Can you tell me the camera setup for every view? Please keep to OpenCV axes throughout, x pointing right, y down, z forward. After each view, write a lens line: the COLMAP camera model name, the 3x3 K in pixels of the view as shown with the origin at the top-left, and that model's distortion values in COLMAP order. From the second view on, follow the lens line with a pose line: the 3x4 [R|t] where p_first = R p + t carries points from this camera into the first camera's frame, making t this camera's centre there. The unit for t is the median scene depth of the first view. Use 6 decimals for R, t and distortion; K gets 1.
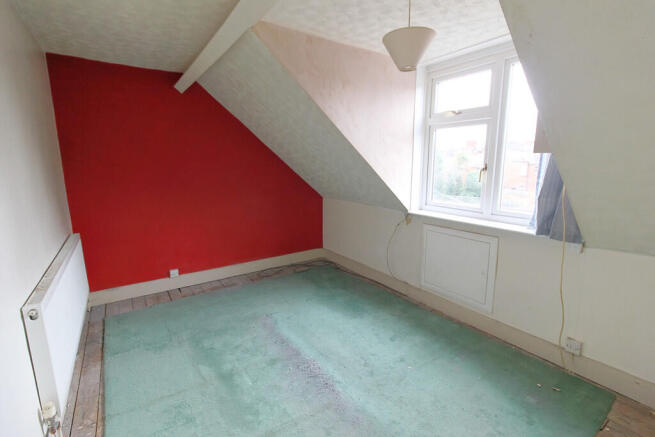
lens RADIAL K [[301.8, 0, 330.0], [0, 301.8, 213.3], [0, 0, 1]] dist [0.002665, 0.000577]
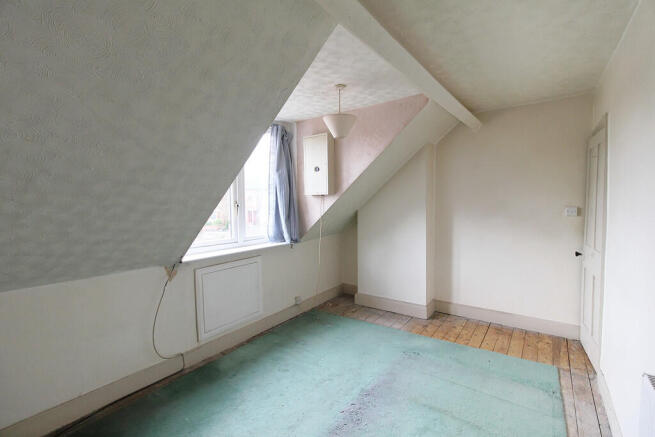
lens RADIAL K [[301.8, 0, 330.0], [0, 301.8, 213.3], [0, 0, 1]] dist [0.002665, 0.000577]
pose [[-0.331593, -0.032909, 0.942848, -0.720336], [0.172744, 0.980378, 0.094971, -0.158953], [-0.927473, 0.194363, -0.319402, 0.993028]]
